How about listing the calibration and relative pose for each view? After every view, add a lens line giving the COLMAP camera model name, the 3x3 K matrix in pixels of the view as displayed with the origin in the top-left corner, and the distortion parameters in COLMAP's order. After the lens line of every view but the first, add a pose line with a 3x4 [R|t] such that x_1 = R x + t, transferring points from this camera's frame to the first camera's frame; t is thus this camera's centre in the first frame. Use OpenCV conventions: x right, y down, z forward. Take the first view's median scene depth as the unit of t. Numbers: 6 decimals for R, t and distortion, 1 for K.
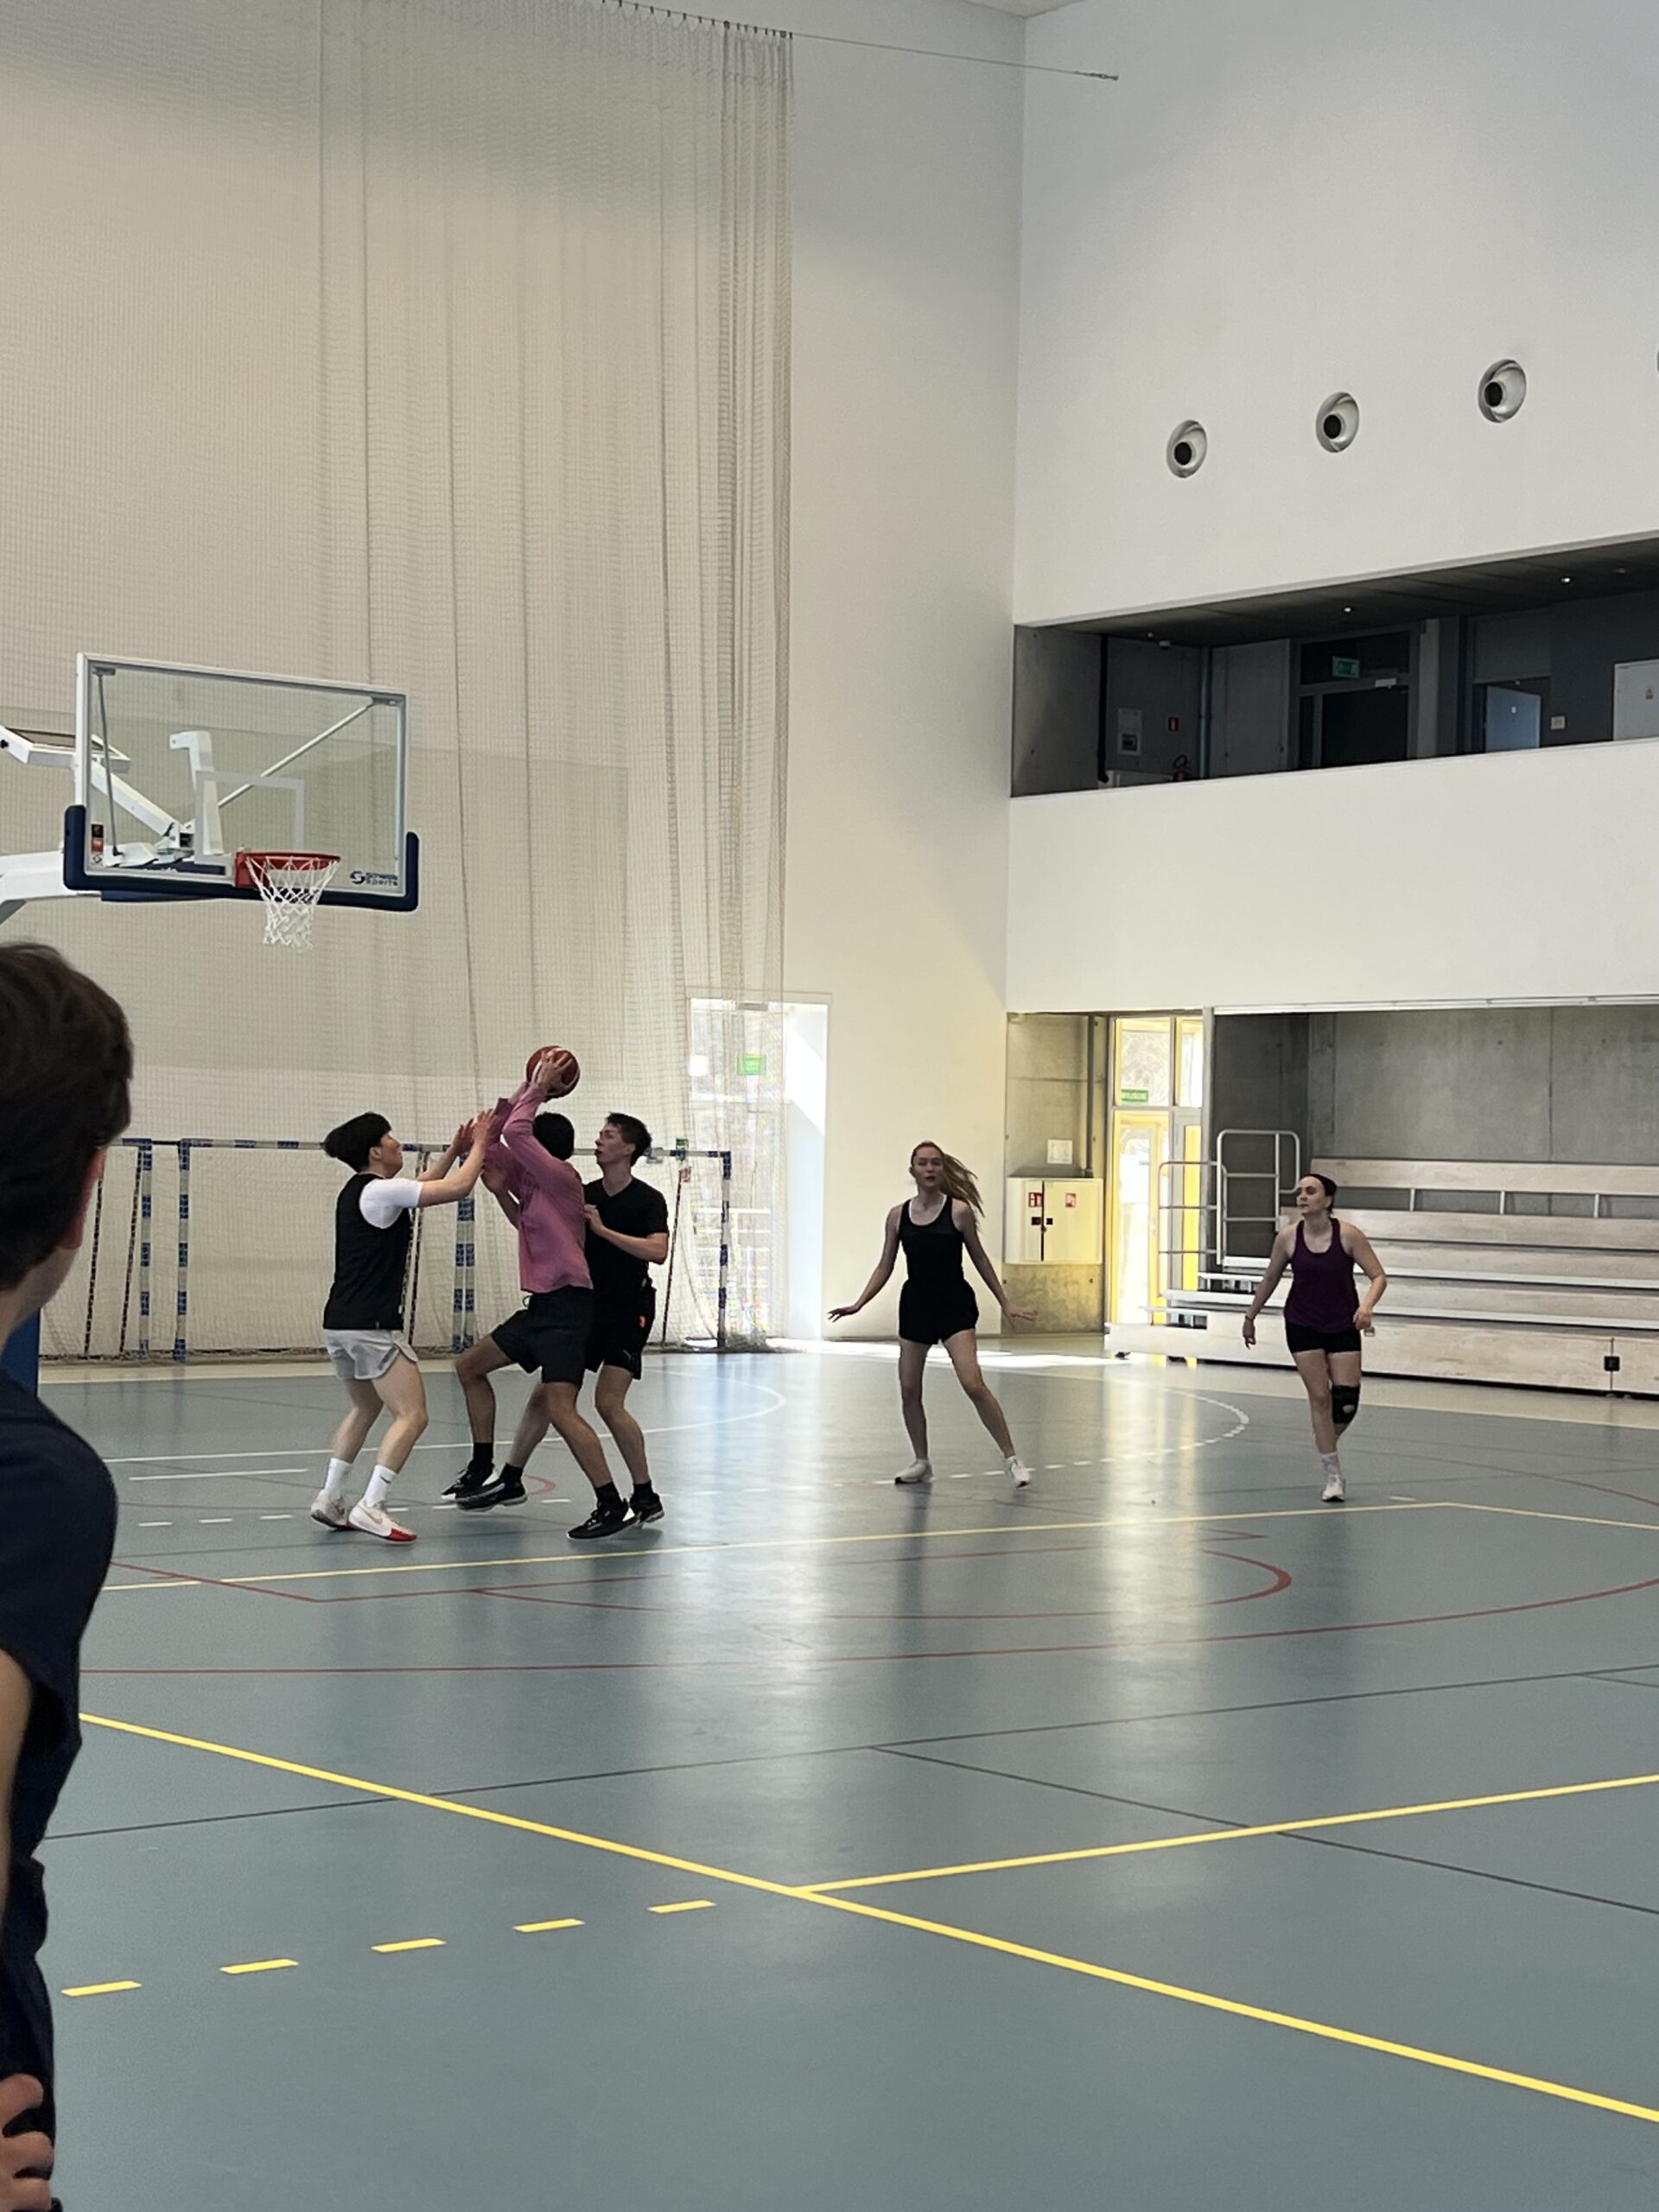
lens RADIAL K [[3945.3, 0, 822.7], [0, 3945.3, 1102.3], [0, 0, 1]] dist [0.015816, 0.000000]
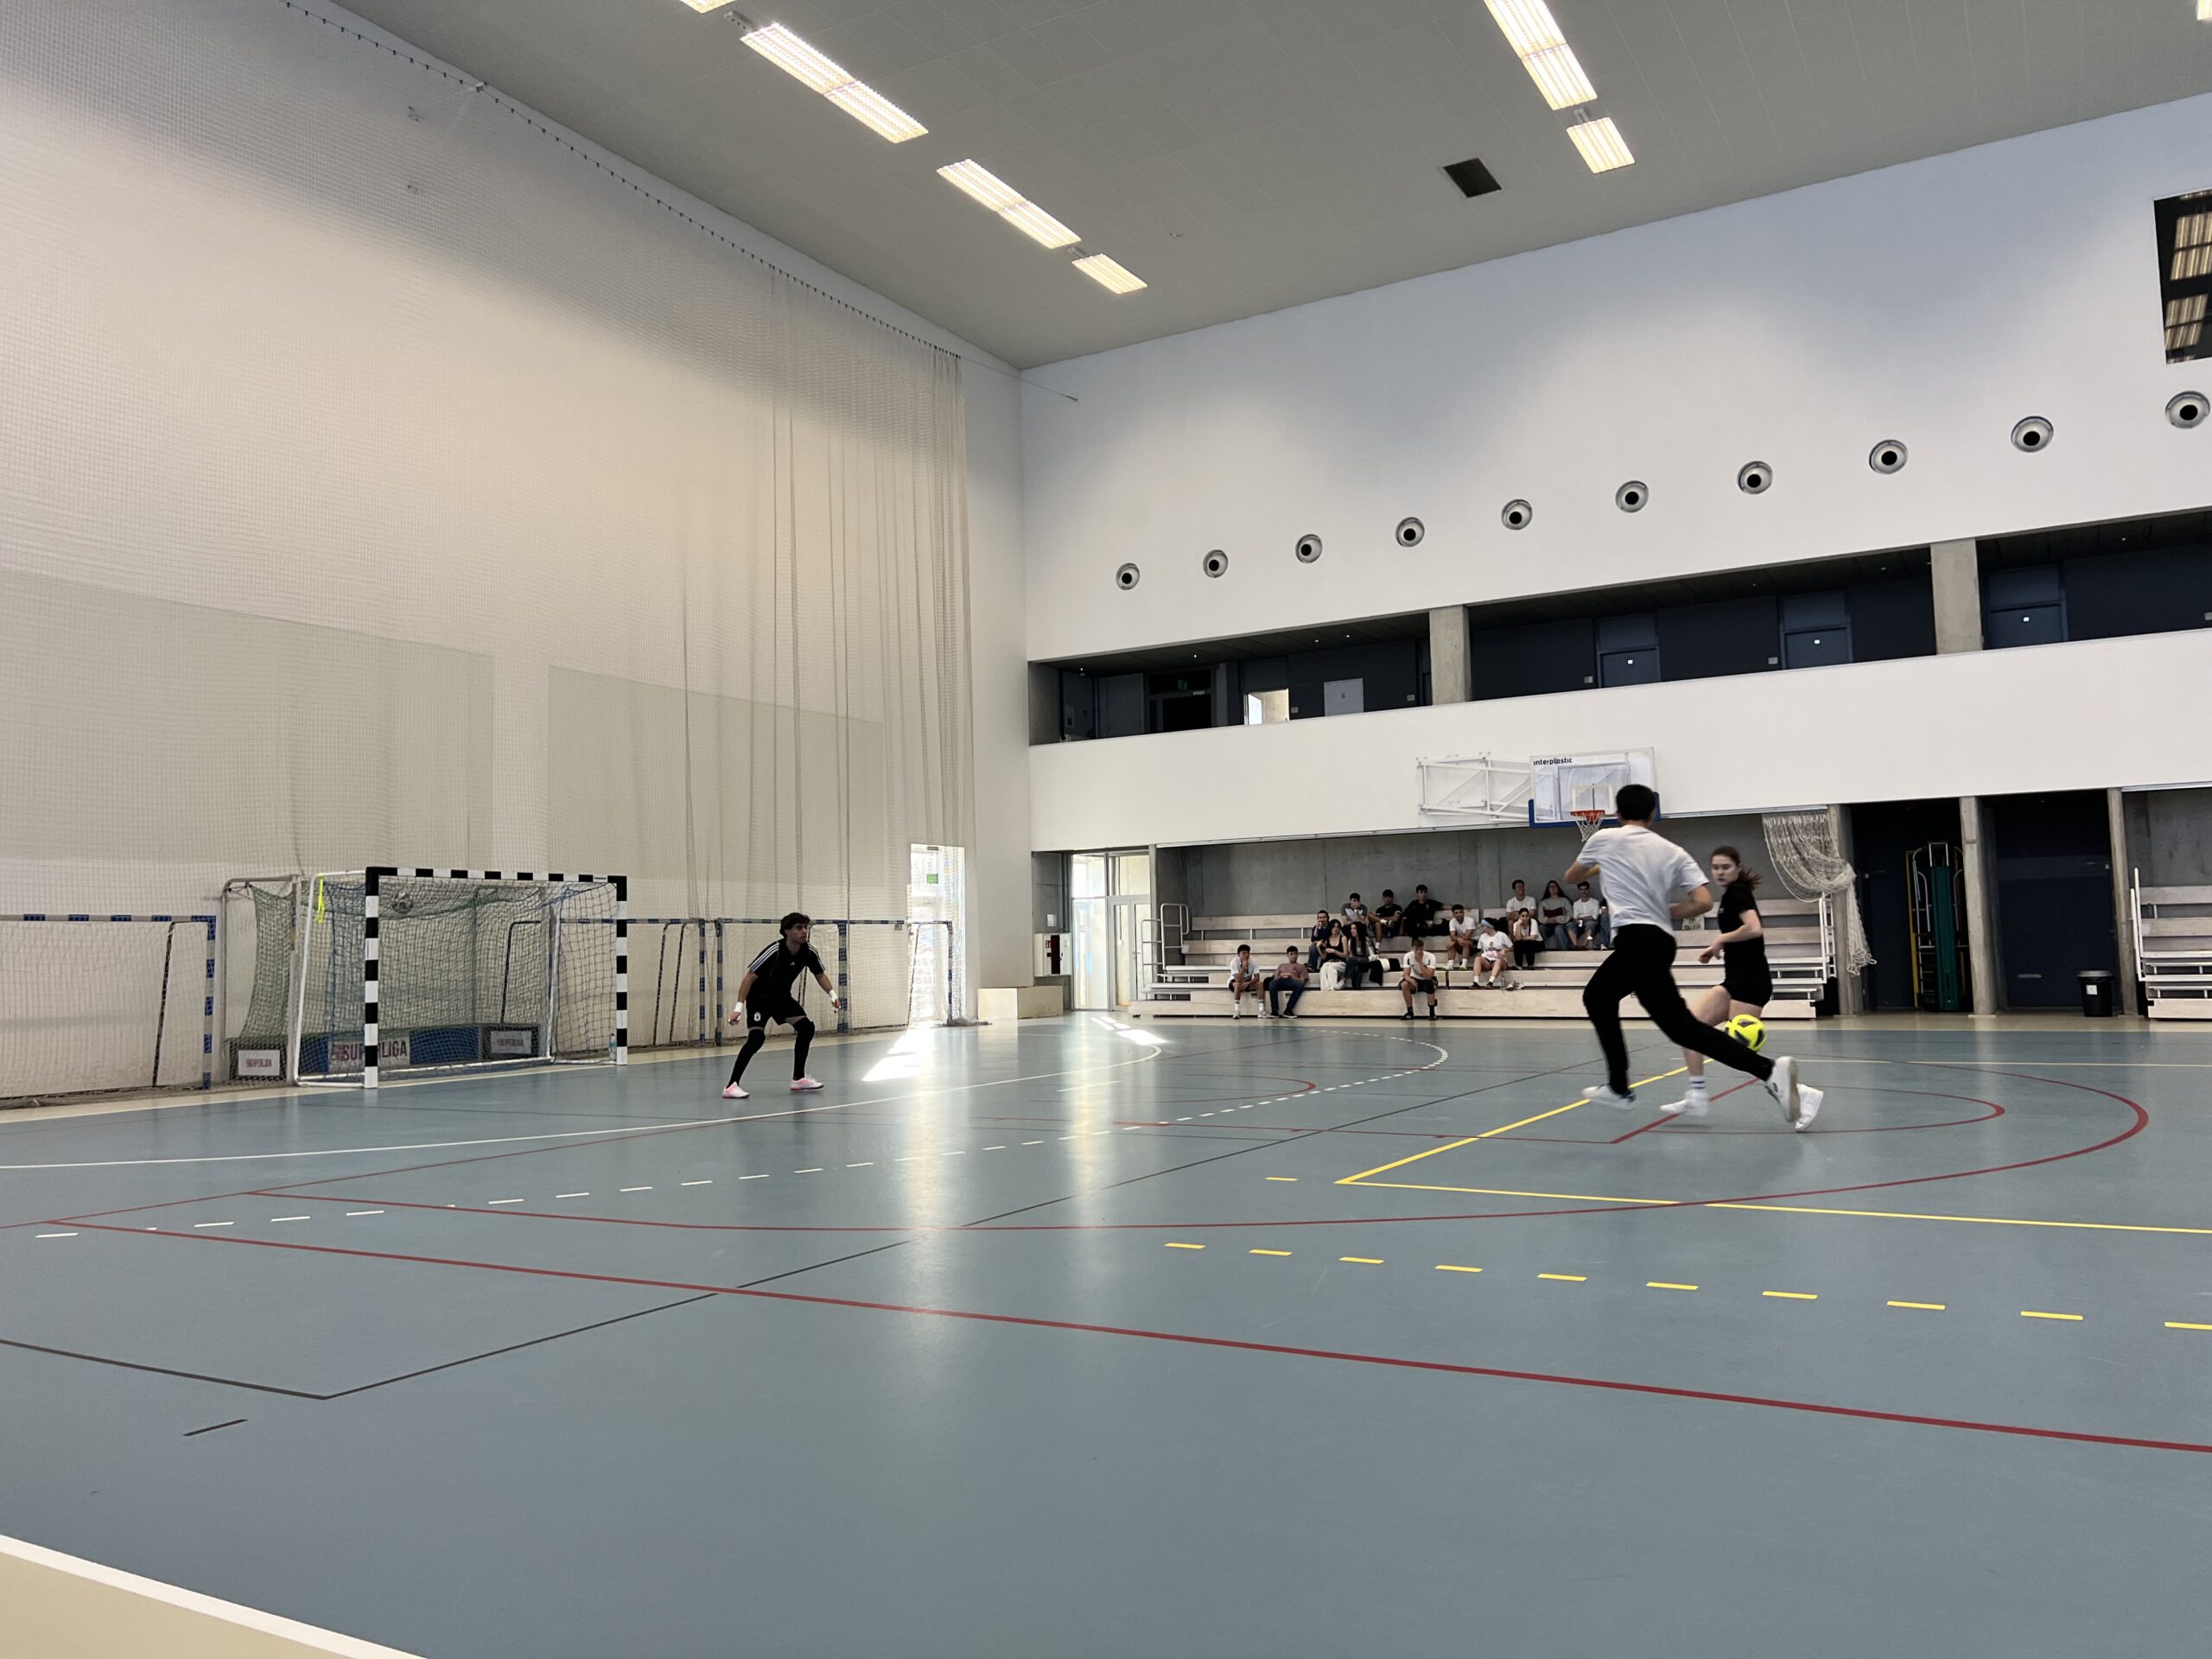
lens RADIAL K [[1637.7, 0, 1102.9], [0, 1637.7, 822.4], [0, 0, 1]] dist [0.054933, -0.052545]
pose [[0.936980, -0.011492, 0.349194, -0.223385], [0.033174, 0.997870, -0.056175, 0.011471], [-0.347804, 0.064219, 0.935365, 0.209296]]
